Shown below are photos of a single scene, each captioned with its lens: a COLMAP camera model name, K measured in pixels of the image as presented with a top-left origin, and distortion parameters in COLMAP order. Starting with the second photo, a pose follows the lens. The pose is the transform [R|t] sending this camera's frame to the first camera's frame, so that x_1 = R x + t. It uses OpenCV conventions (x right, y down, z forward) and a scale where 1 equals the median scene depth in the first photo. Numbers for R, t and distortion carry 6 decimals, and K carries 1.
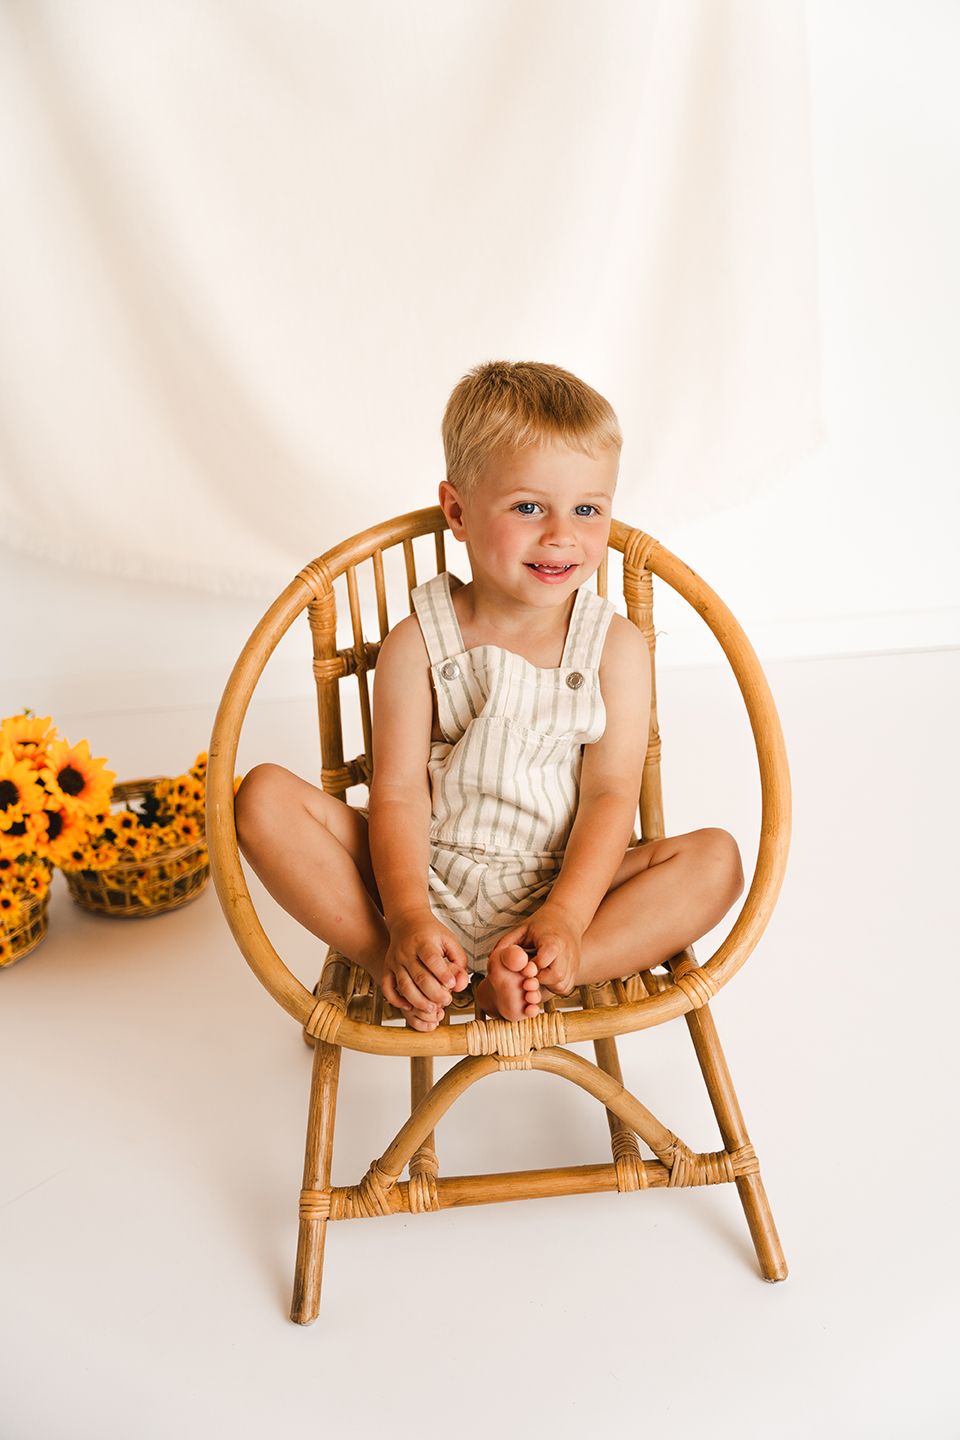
lens RADIAL K [[1831.5, 0, 481.1], [0, 1831.5, 719.9], [0, 0, 1]] dist [0.021090, 0.000000]
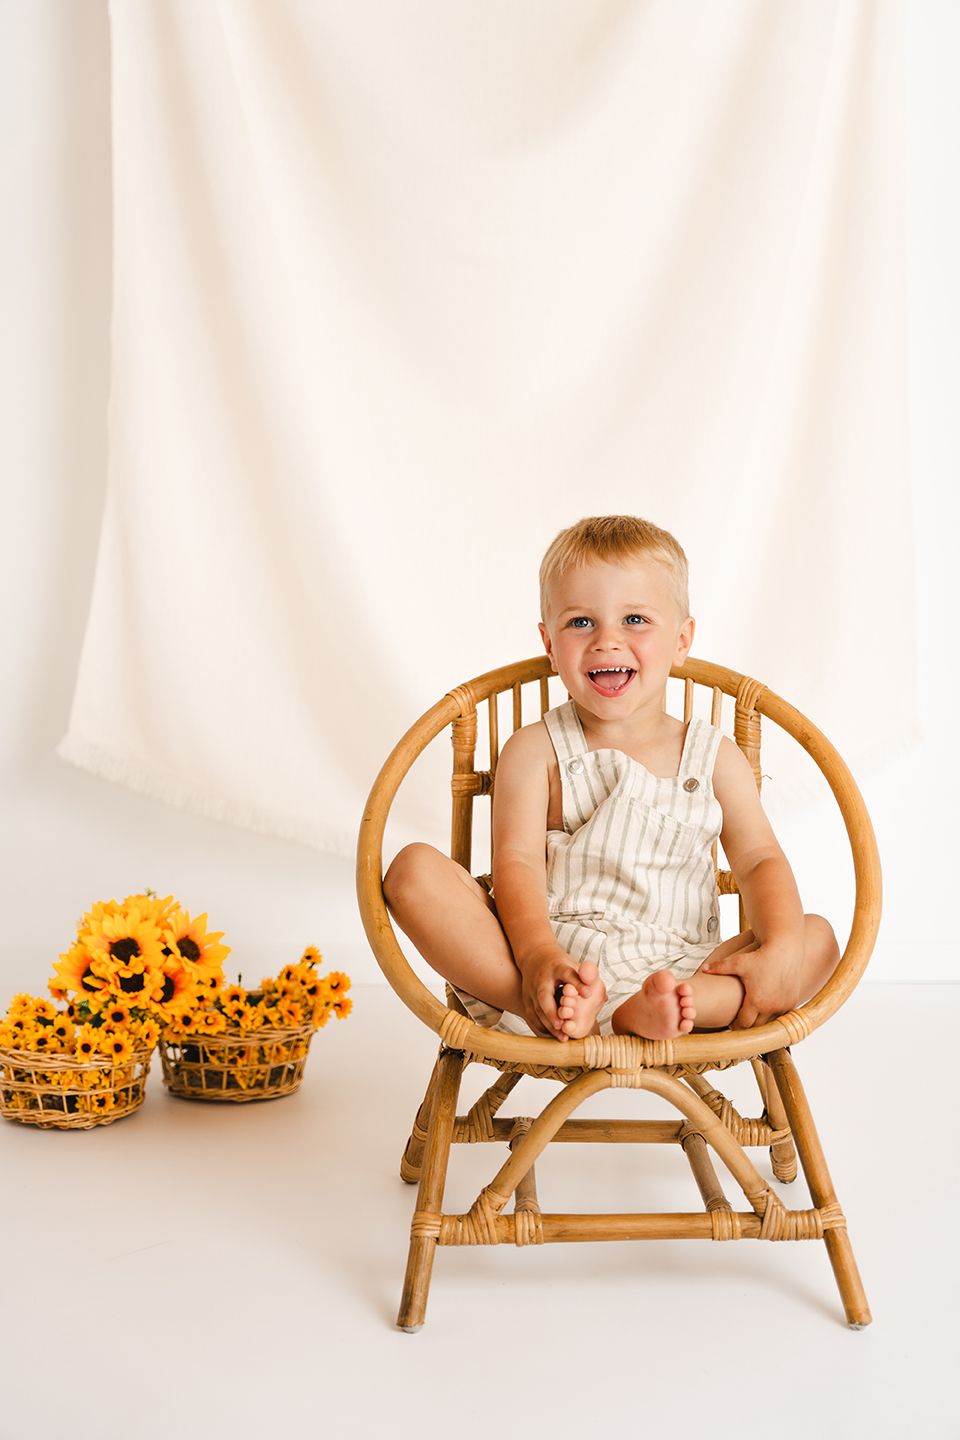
lens RADIAL K [[2158.9, 0, 479.1], [0, 2158.9, 720.0], [0, 0, 1]] dist [0.031208, 0.000000]
pose [[0.997293, 0.068746, -0.026074, -0.046153], [-0.073432, 0.949104, -0.306282, 0.355812], [0.003692, 0.307368, 0.951584, -0.272188]]
